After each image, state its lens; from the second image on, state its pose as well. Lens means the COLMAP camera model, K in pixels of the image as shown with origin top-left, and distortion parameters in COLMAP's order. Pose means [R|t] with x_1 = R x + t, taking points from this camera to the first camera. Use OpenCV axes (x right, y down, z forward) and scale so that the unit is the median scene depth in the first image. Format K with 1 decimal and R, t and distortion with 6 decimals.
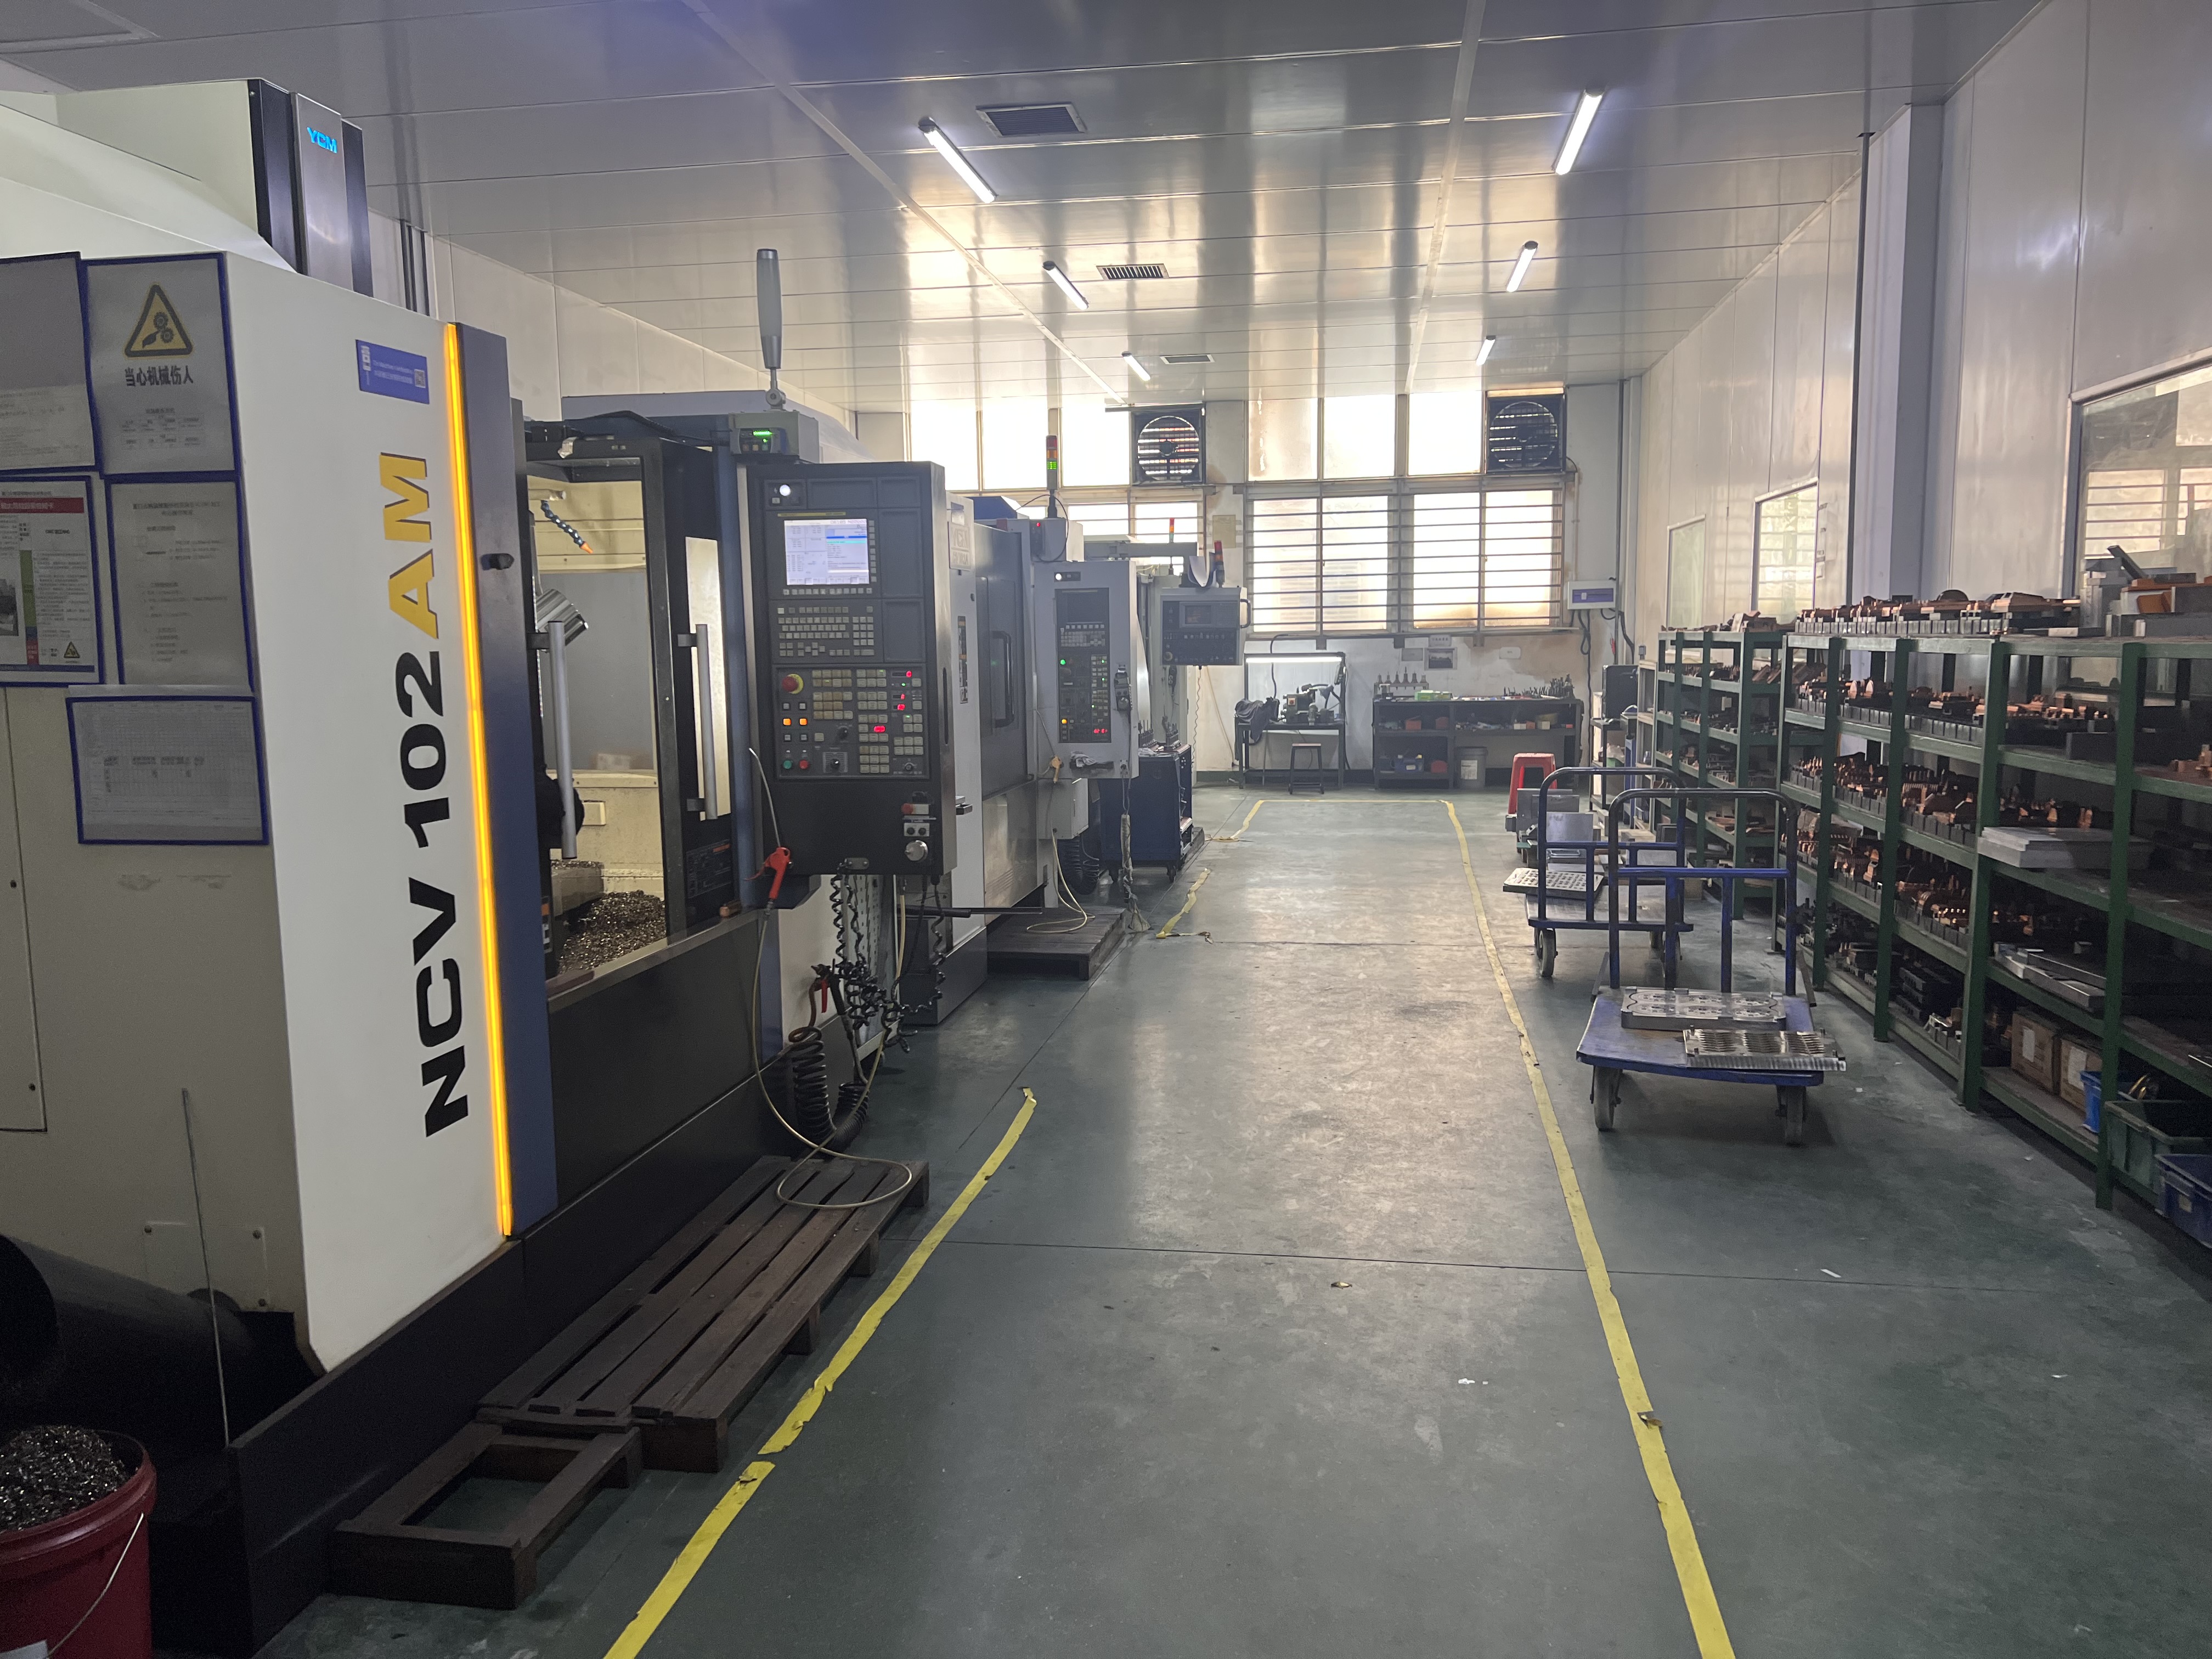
lens RADIAL K [[1663.5, 0, 1089.3], [0, 1663.5, 843.1], [0, 0, 1]] dist [0.050953, -0.064765]
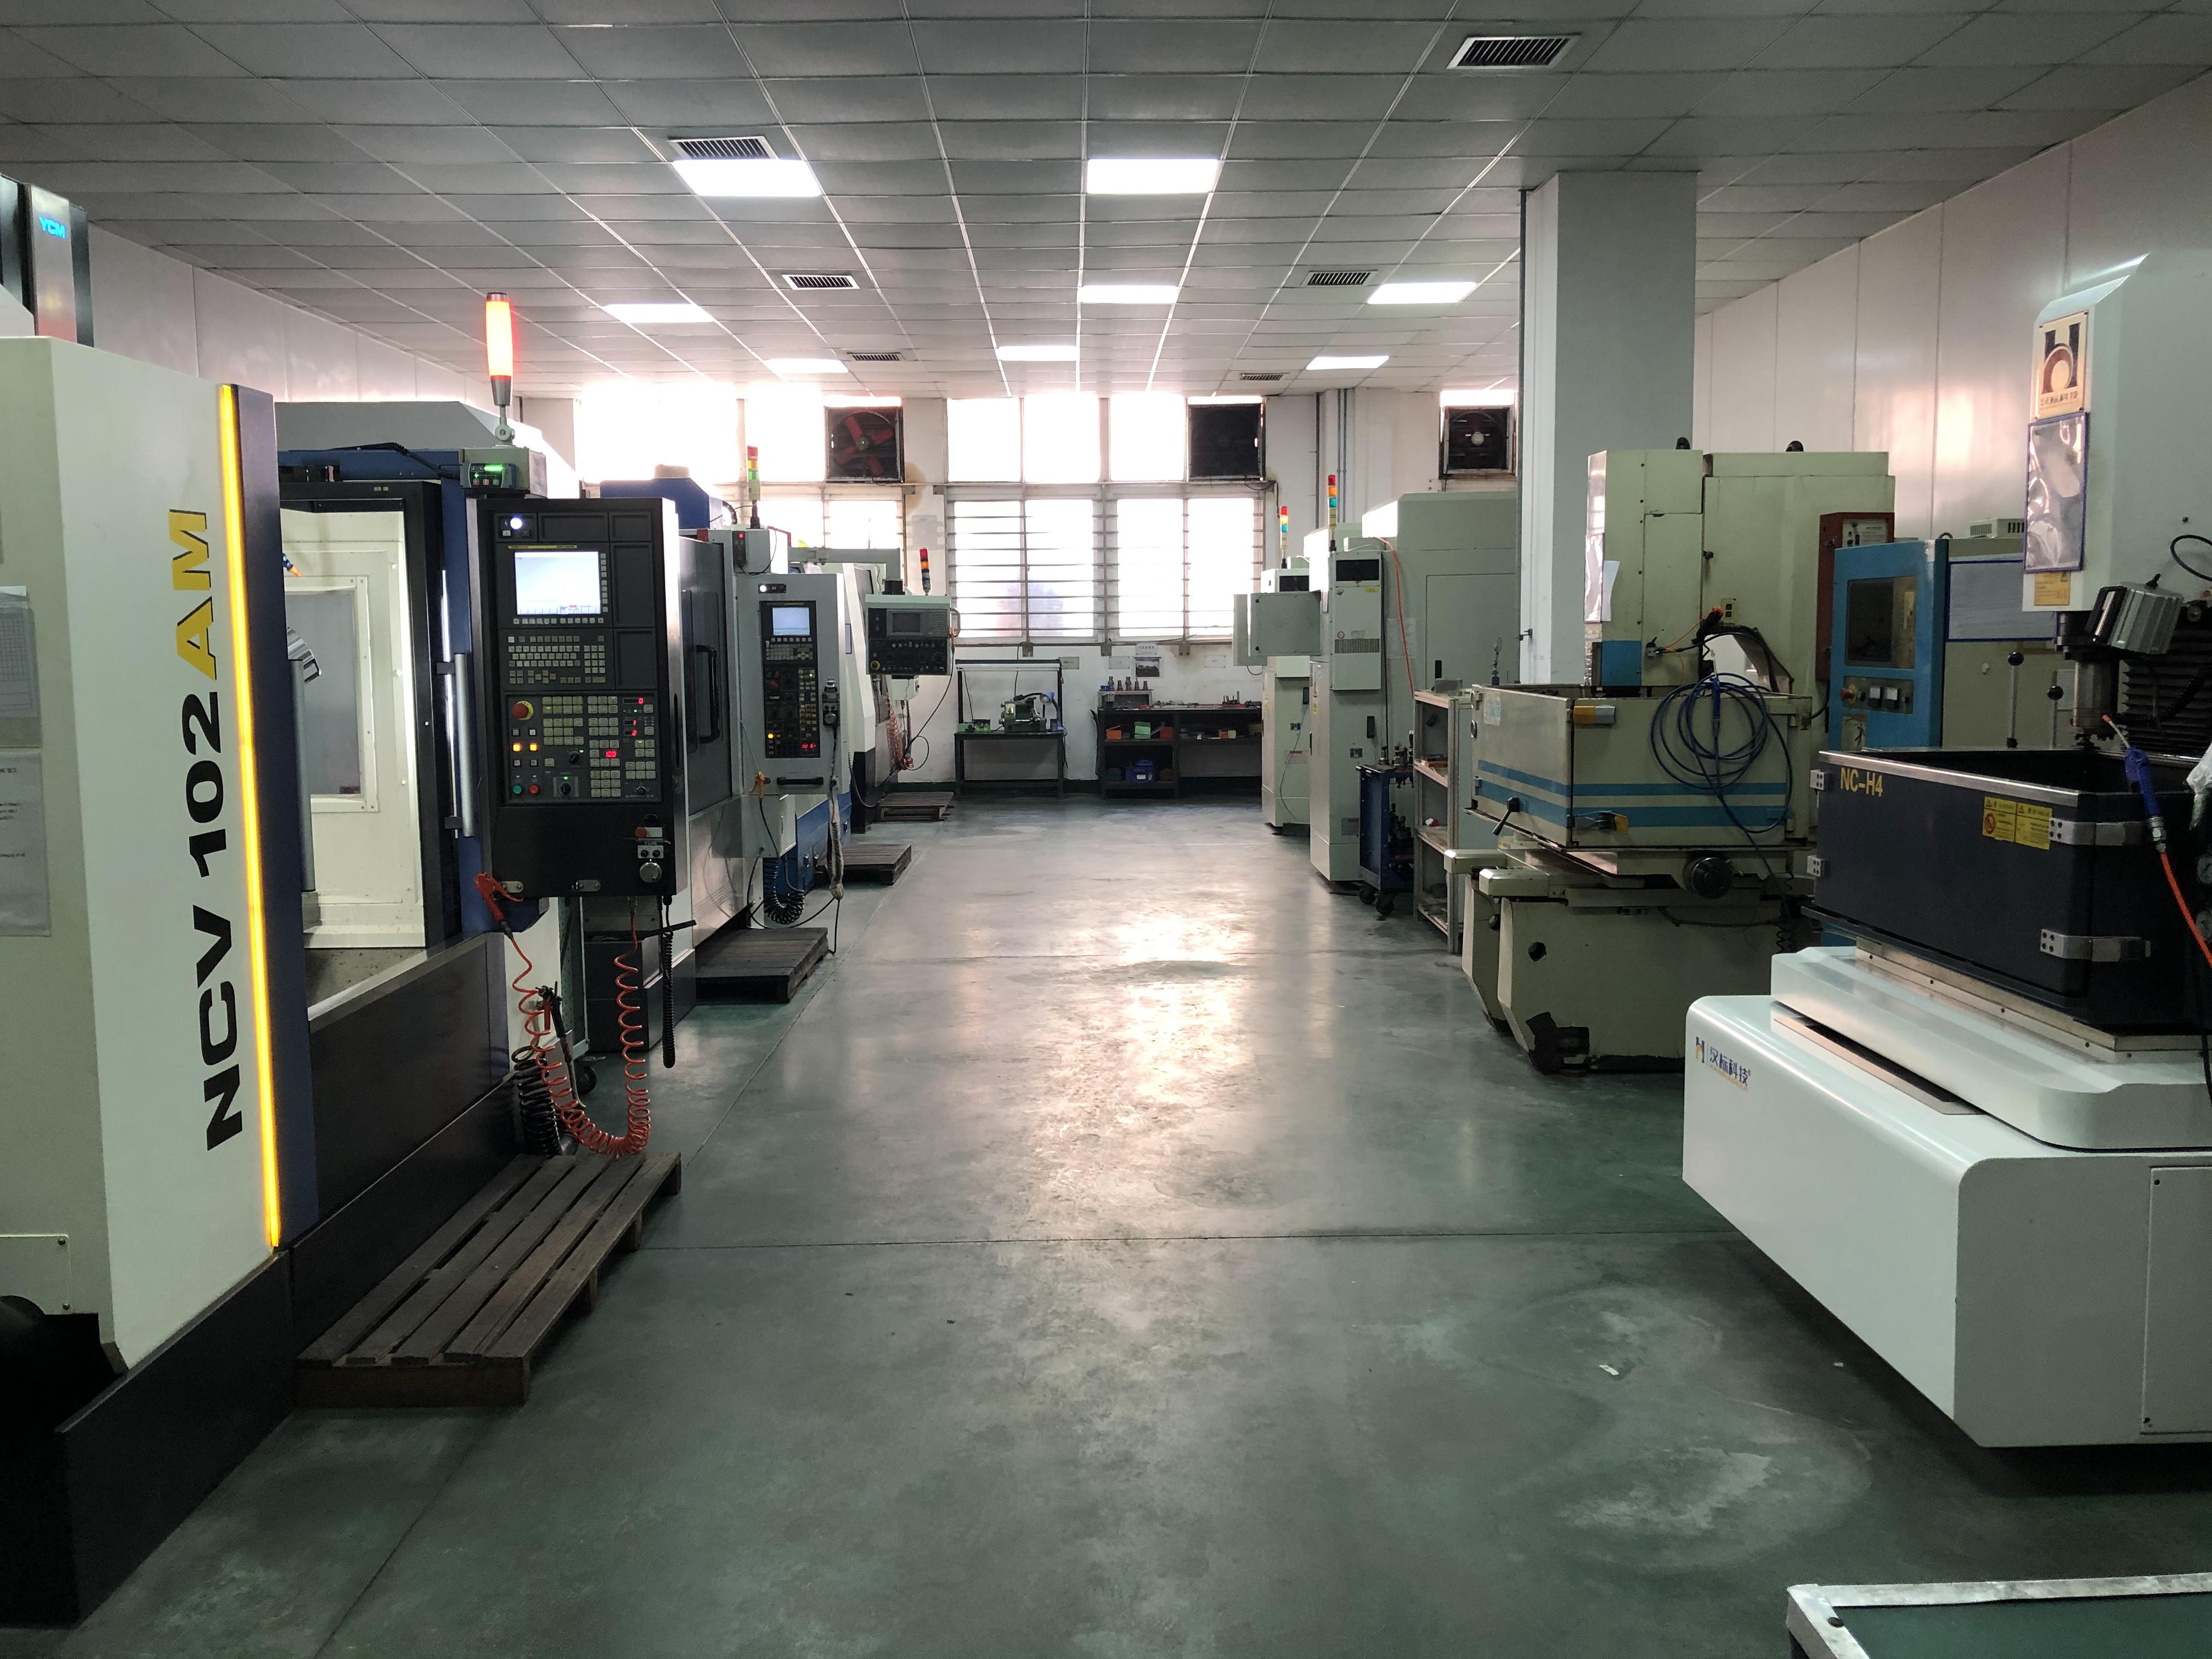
lens RADIAL K [[1795.9, 0, 1106.3], [0, 1795.9, 825.8], [0, 0, 1]] dist [0.044364, -0.047275]
pose [[0.983334, -0.011359, 0.181451, -0.027605], [0.014527, 0.999764, -0.016139, -0.001839], [-0.181225, 0.018506, 0.983267, -0.148056]]
